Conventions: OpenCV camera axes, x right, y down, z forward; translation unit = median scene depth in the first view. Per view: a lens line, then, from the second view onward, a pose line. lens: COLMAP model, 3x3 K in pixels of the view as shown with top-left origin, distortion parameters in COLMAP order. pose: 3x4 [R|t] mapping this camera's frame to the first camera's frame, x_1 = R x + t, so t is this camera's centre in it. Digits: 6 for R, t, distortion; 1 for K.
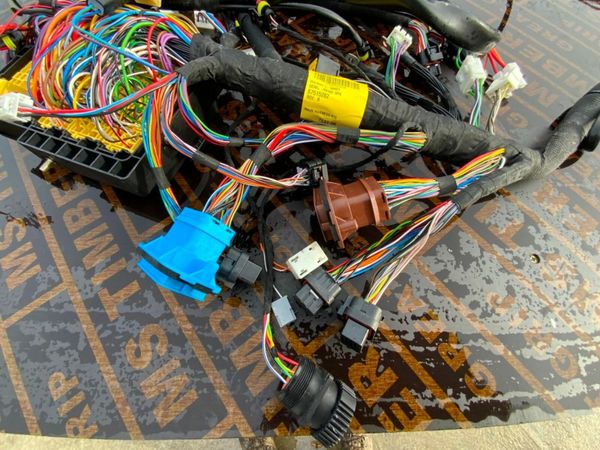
lens RADIAL K [[225.9, 0, 302.9], [0, 225.9, 205.9], [0, 0, 1]] dist [0.043399, -0.023316]
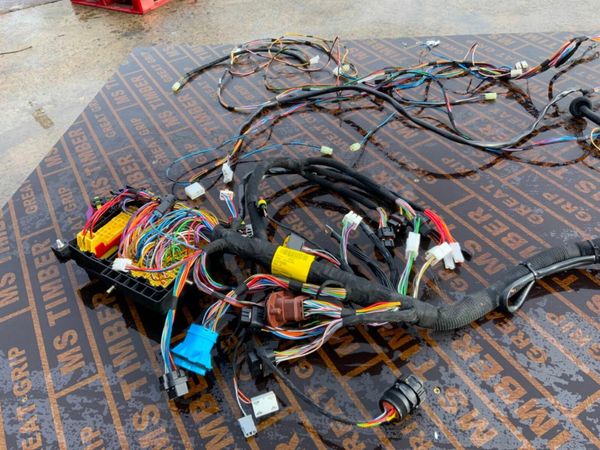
lens RADIAL K [[496.5, 0, 300.0], [0, 496.5, 225.0], [0, 0, 1]] dist [0.006903, -0.001366]
pose [[0.979112, 0.035742, -0.200153, 0.826012], [-0.113979, 0.911688, -0.394758, 0.600959], [0.168368, 0.409326, 0.896719, -2.066664]]
